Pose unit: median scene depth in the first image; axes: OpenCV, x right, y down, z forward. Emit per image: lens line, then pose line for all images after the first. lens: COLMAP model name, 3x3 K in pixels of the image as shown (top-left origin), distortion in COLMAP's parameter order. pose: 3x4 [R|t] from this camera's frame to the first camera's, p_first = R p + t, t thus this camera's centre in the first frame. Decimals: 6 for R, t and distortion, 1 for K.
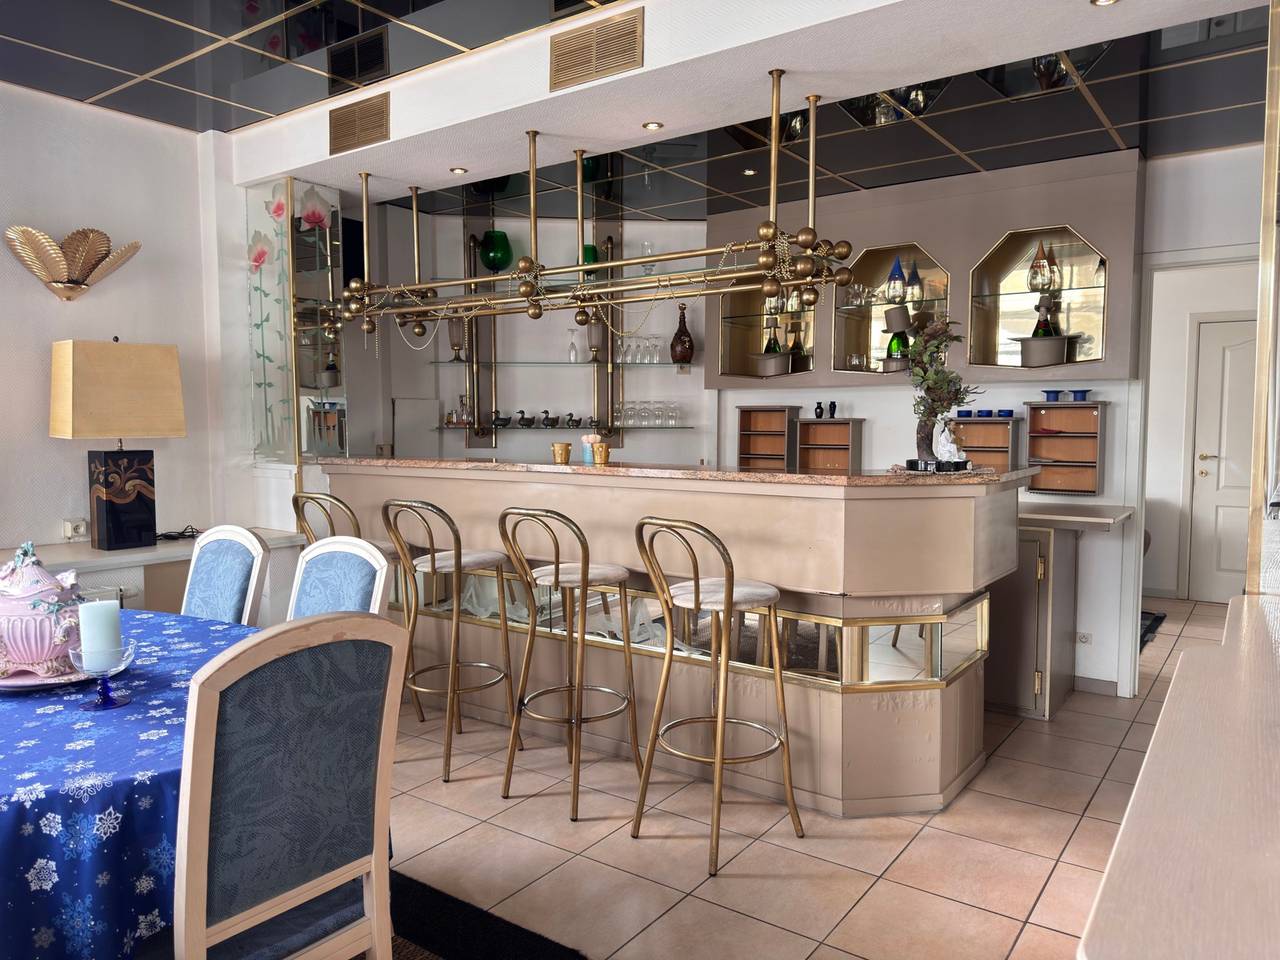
lens RADIAL K [[909.0, 0, 646.0], [0, 909.0, 476.9], [0, 0, 1]] dist [0.045297, -0.042466]
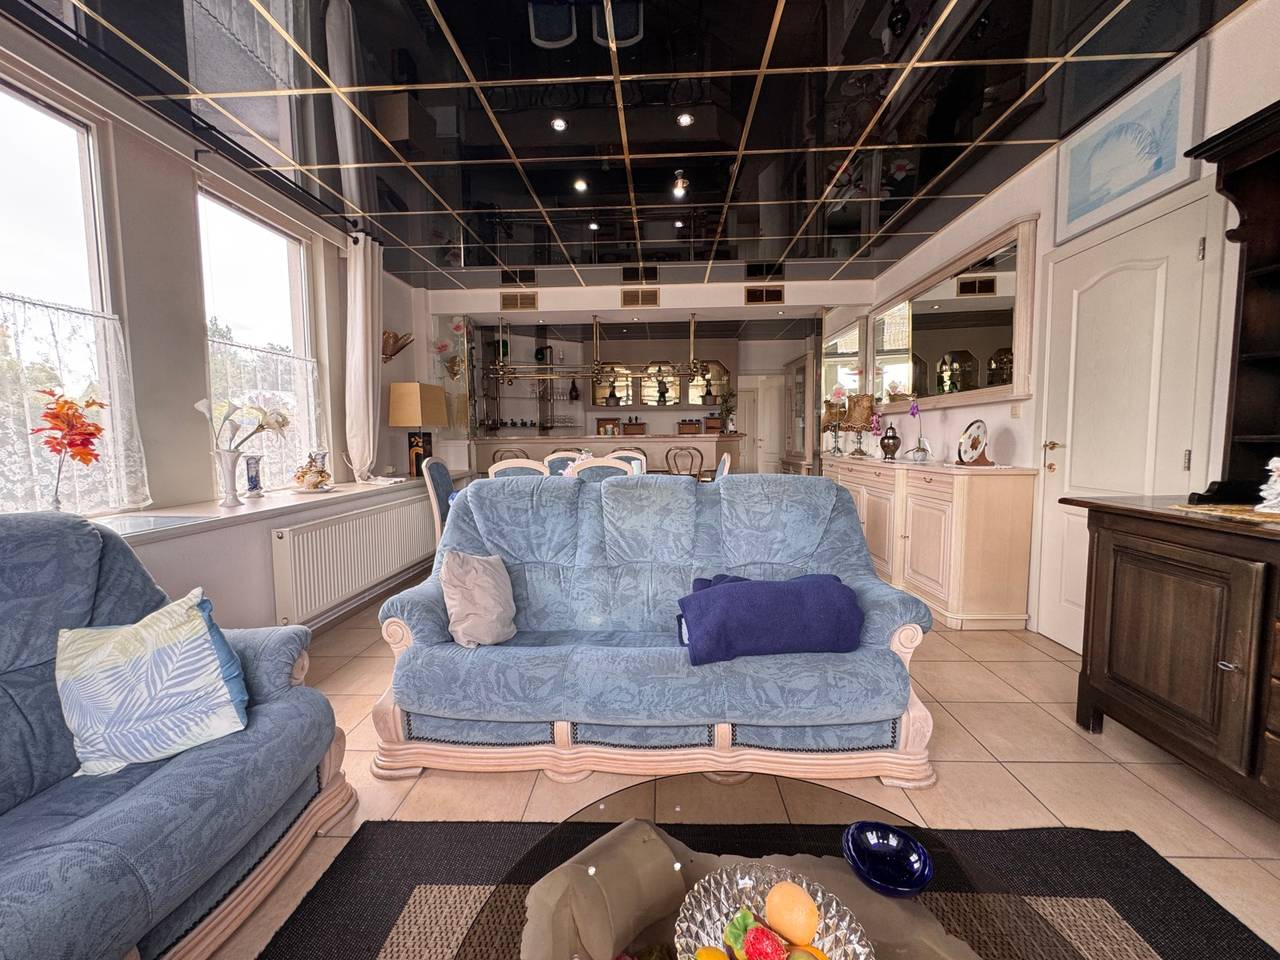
lens RADIAL K [[511.6, 0, 644.3], [0, 511.6, 476.5], [0, 0, 1]] dist [-0.002117, 0.001278]
pose [[0.836459, -0.053235, 0.545438, -0.694070], [0.044833, 0.998582, 0.028709, 0.058663], [-0.546193, 0.000440, 0.837659, -0.303766]]
